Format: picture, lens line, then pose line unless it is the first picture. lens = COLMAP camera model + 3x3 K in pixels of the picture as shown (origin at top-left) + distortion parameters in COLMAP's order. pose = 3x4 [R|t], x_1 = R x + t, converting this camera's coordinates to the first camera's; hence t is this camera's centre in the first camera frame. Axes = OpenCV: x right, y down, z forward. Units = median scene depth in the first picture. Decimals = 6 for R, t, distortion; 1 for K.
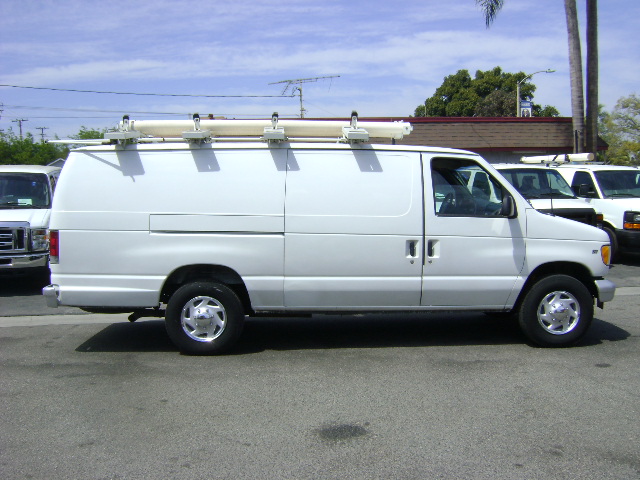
lens RADIAL K [[659.3, 0, 320.0], [0, 659.3, 240.0], [0, 0, 1]] dist [-0.129230, 0.017790]
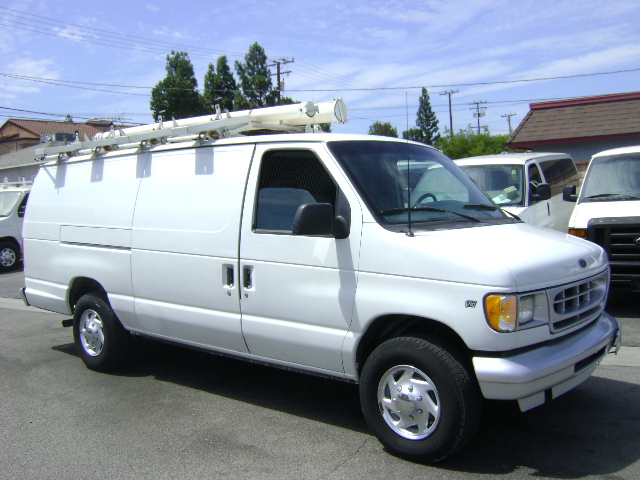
lens RADIAL K [[659.3, 0, 320.0], [0, 659.3, 240.0], [0, 0, 1]] dist [-0.129230, 0.017790]
pose [[0.727418, 0.028877, -0.685587, 0.717830], [-0.019162, 0.999579, 0.021772, -0.045058], [0.685927, -0.002700, 0.727665, 0.526048]]
